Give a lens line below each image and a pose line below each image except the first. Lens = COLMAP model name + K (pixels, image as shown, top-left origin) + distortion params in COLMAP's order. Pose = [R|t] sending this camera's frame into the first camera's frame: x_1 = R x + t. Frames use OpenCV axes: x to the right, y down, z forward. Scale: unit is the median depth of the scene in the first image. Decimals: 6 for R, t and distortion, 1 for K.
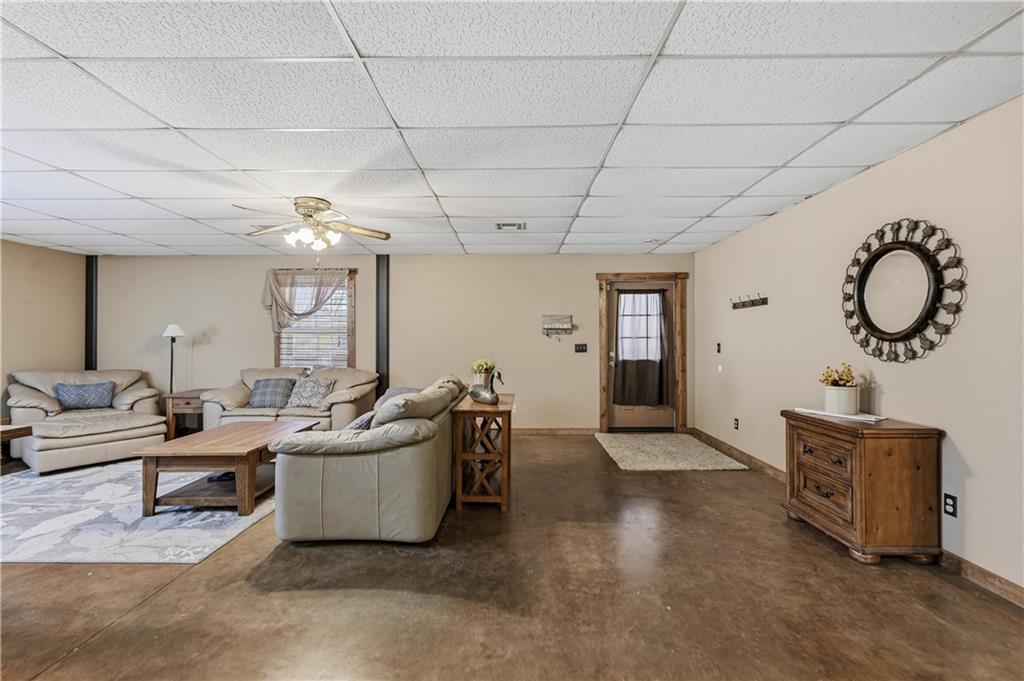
lens RADIAL K [[455.3, 0, 509.9], [0, 455.3, 337.0], [0, 0, 1]] dist [-0.000274, 0.000071]
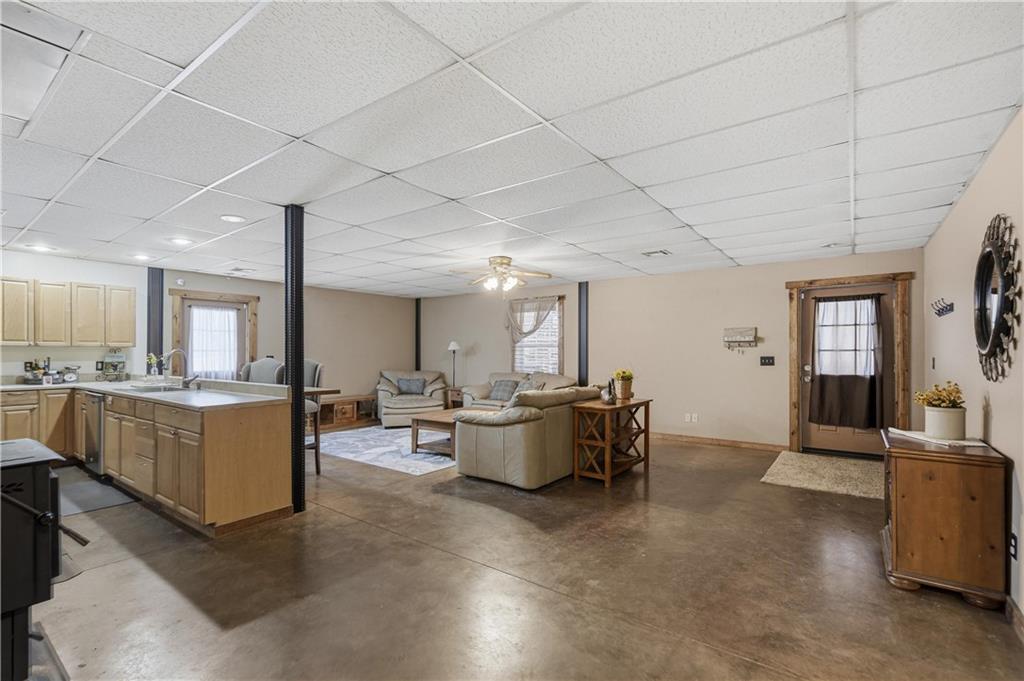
lens RADIAL K [[462.9, 0, 510.8], [0, 462.9, 351.1], [0, 0, 1]] dist [-0.001187, 0.000231]
pose [[0.807498, 0.000698, -0.589870, 0.304153], [0.003483, 0.999976, 0.005952, -0.004822], [0.589860, -0.006861, 0.807476, -0.117638]]
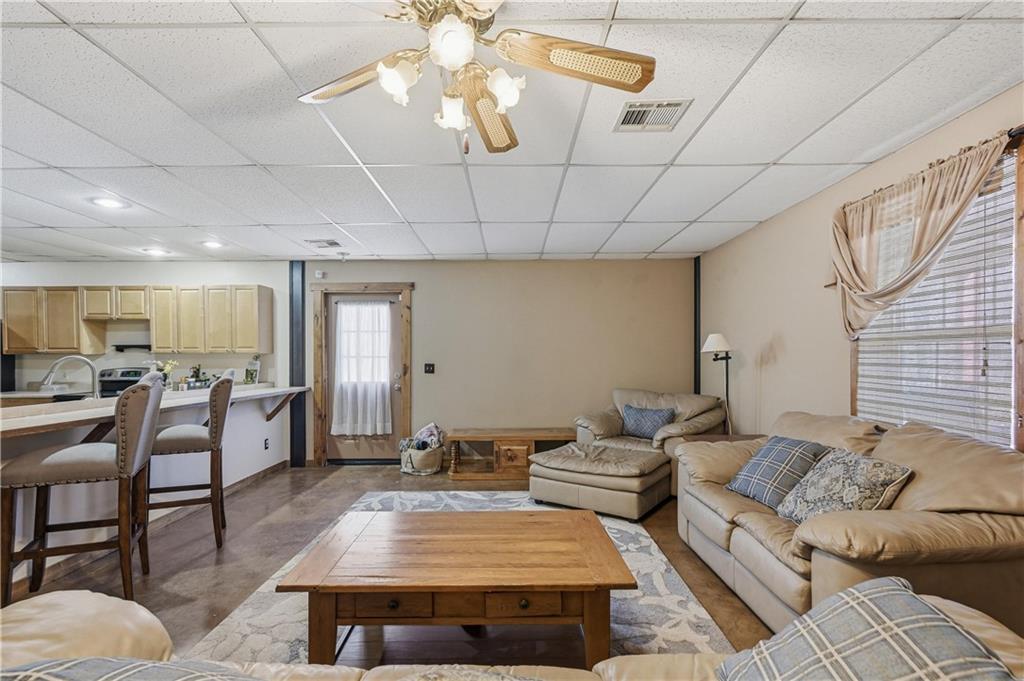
lens RADIAL K [[480.3, 0, 509.4], [0, 480.3, 365.7], [0, 0, 1]] dist [-0.001142, -0.000492]
pose [[0.004253, 0.016857, -0.999849, -0.027860], [0.012632, 0.999777, 0.016909, 0.003400], [0.999911, -0.012702, 0.004039, 0.671960]]
